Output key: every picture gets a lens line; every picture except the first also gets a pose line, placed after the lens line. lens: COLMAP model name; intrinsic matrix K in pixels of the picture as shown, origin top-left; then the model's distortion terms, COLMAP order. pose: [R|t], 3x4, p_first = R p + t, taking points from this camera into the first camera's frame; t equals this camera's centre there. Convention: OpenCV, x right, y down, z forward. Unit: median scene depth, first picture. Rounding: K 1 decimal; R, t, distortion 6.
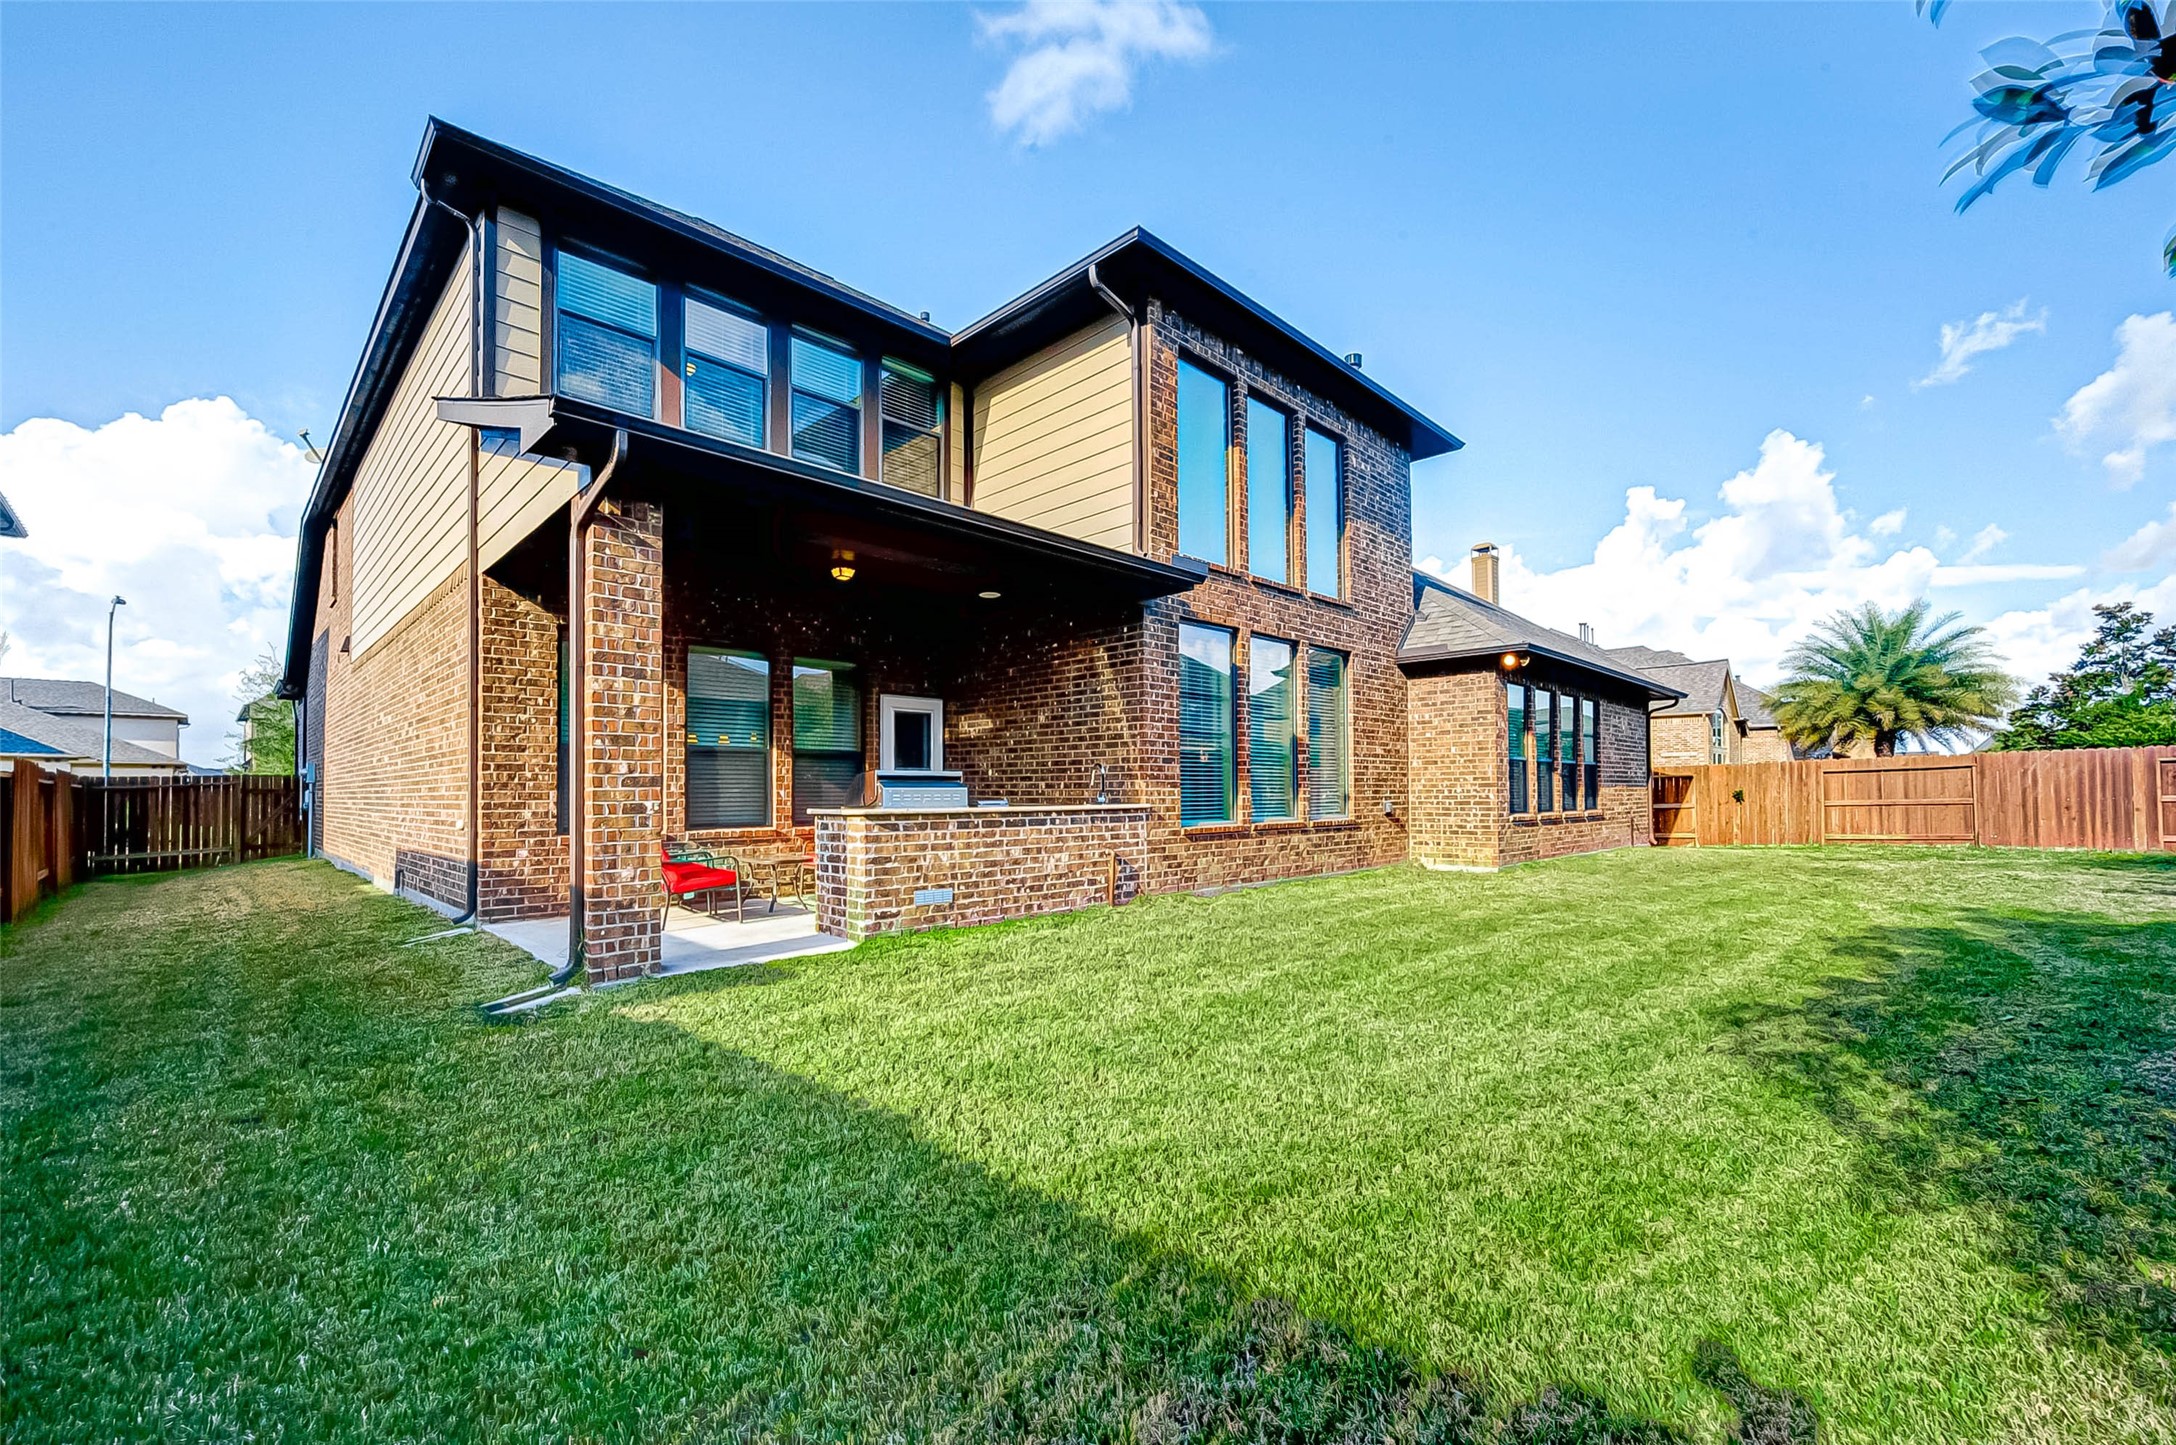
lens RADIAL K [[889.4, 0, 1002.8], [0, 889.4, 772.8], [0, 0, 1]] dist [0.001071, 0.000031]
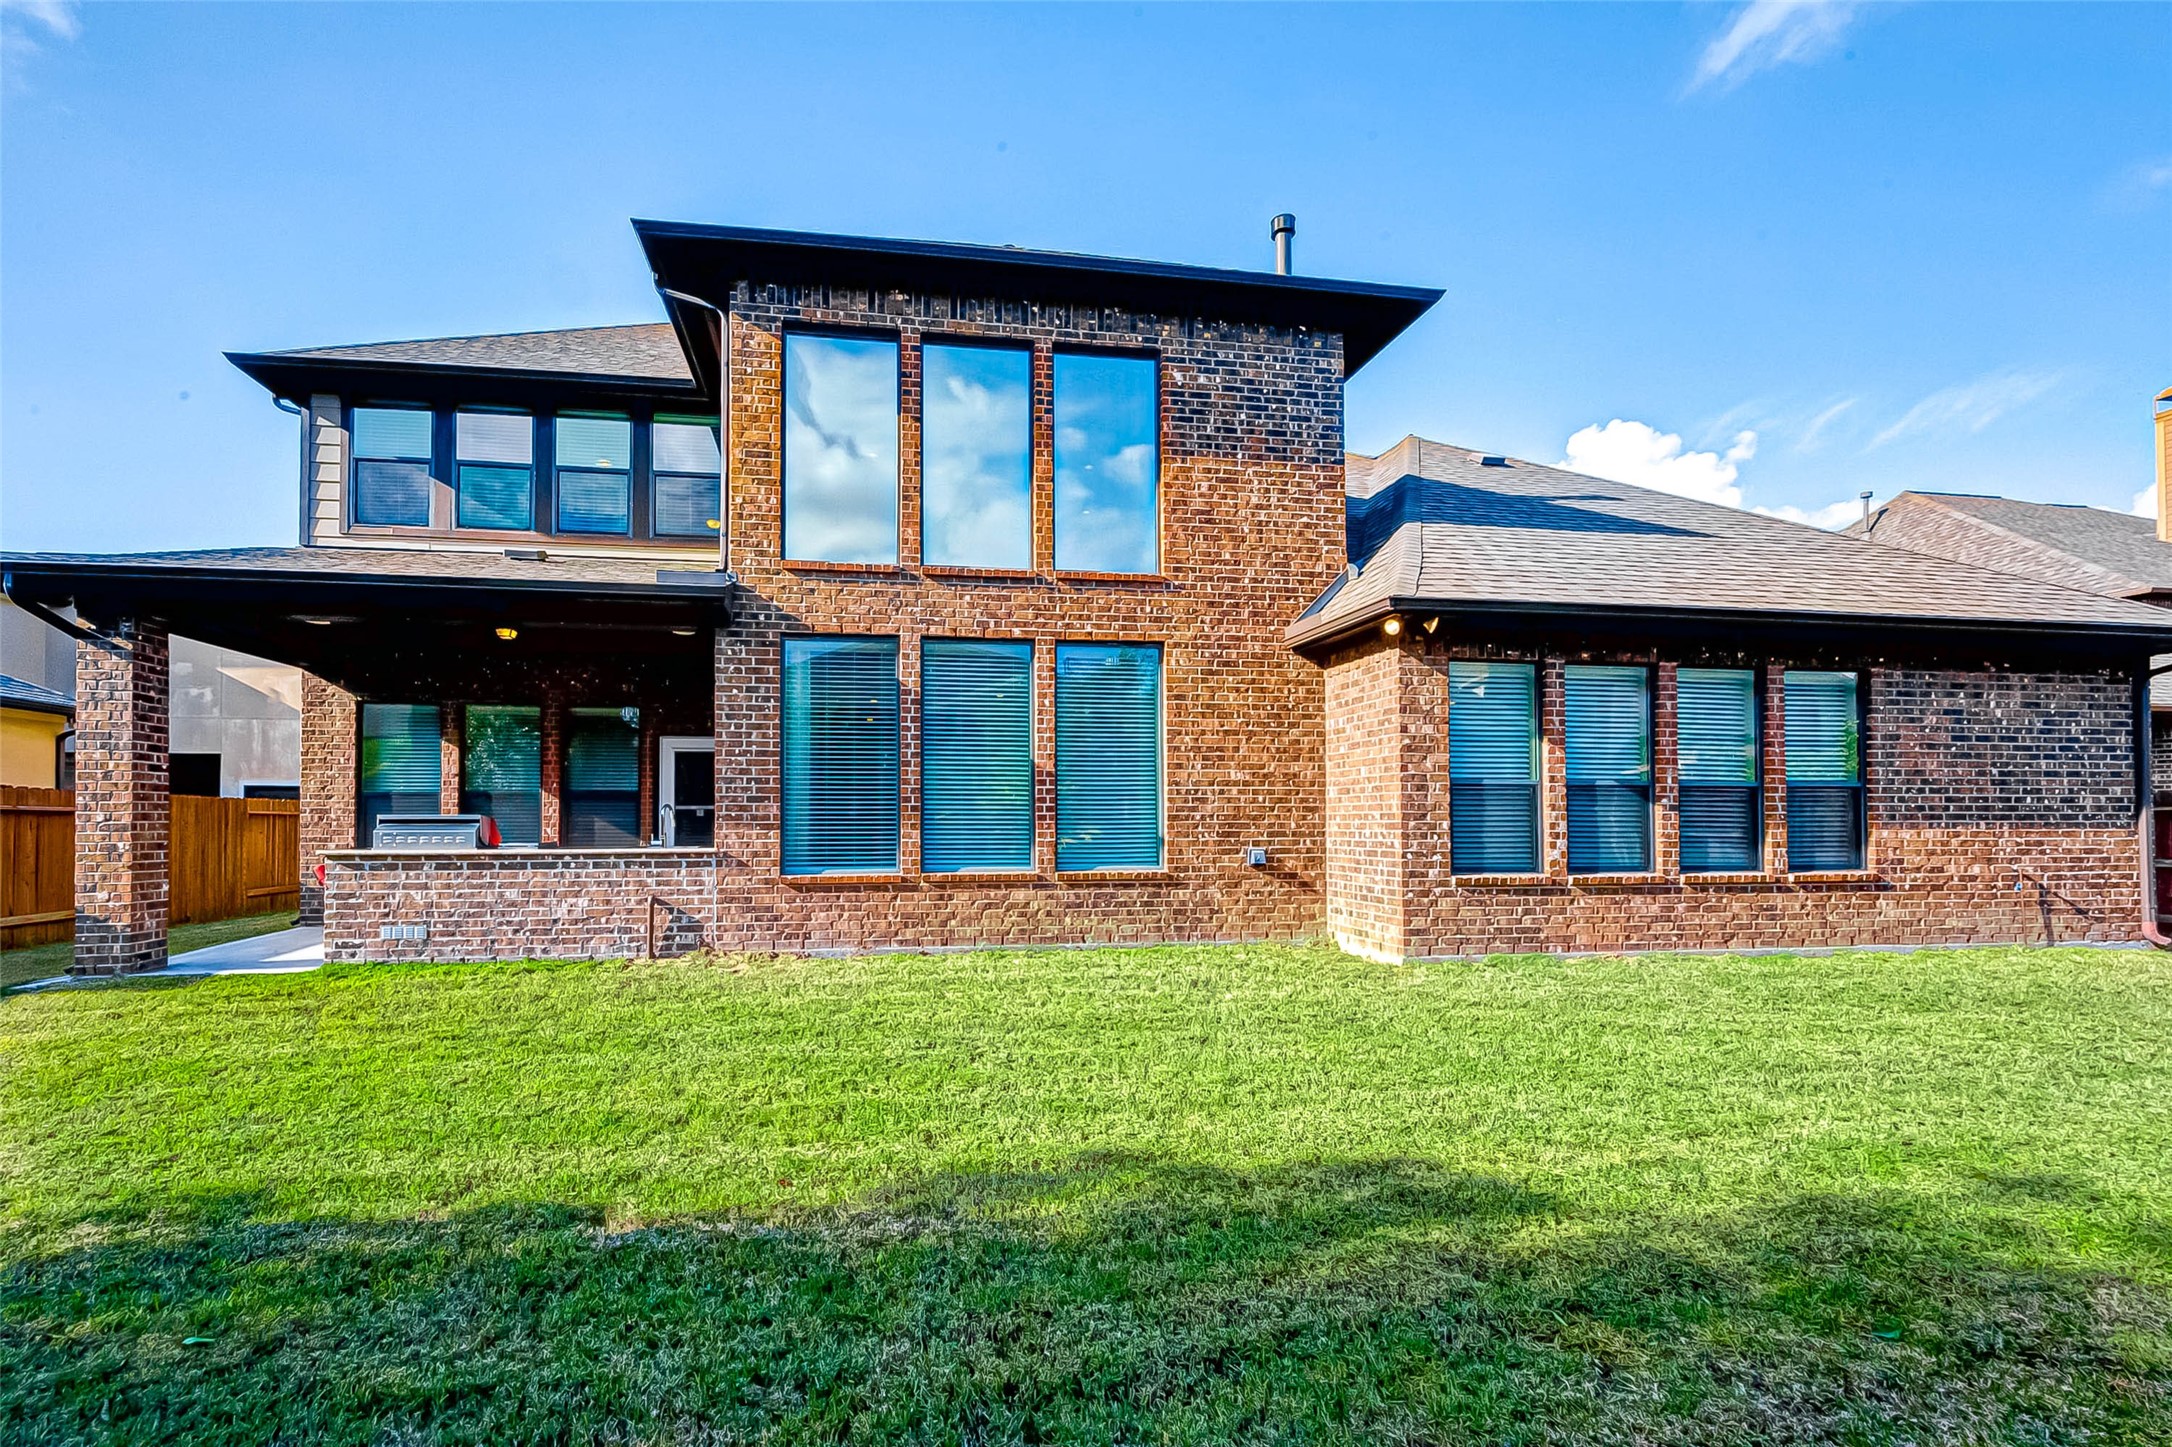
lens RADIAL K [[880.7, 0, 988.0], [0, 880.7, 800.2], [0, 0, 1]] dist [-0.001437, 0.000105]
pose [[0.818882, -0.007806, -0.573909, 0.919081], [0.010956, 0.999938, 0.002032, -0.012588], [0.573857, -0.007951, 0.818917, 0.438664]]
